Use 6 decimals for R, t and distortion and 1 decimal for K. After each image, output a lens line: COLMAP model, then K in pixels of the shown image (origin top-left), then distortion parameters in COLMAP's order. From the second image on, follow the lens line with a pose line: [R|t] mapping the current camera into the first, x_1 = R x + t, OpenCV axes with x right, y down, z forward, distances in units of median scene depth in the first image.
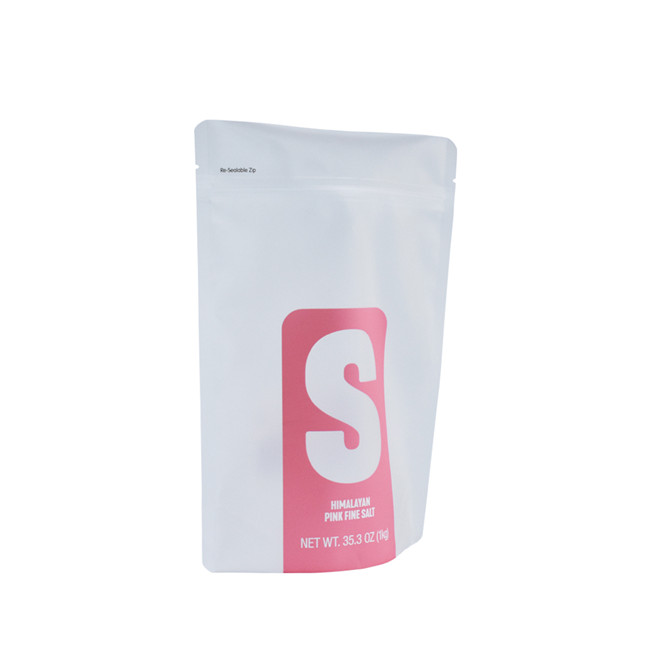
lens RADIAL K [[1112.0, 0, 334.4], [0, 1112.0, 334.5], [0, 0, 1]] dist [0.009246, 0.000000]
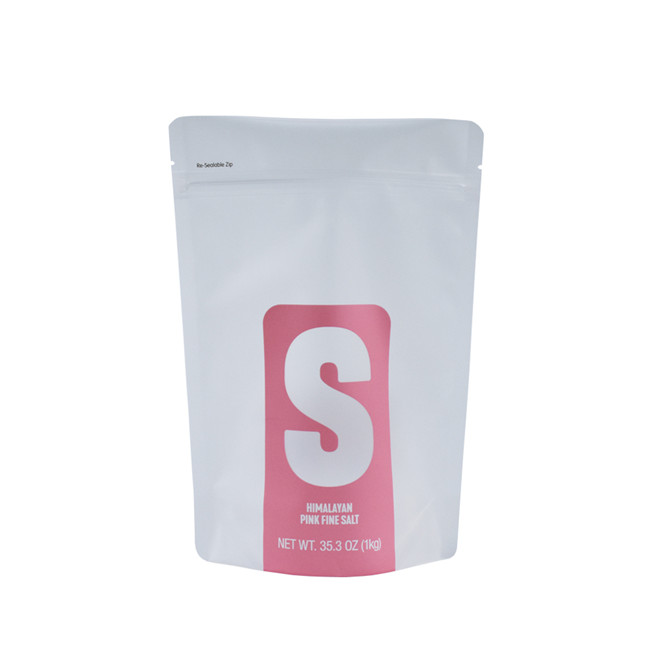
lens RADIAL K [[1112.0, 0, 337.4], [0, 1112.0, 338.1], [0, 0, 1]] dist [0.009246, 0.000000]
pose [[0.896137, 0.036632, -0.442263, 0.443065], [-0.030320, 0.999312, 0.021336, -0.015683], [0.442741, -0.005710, 0.896631, 0.141781]]
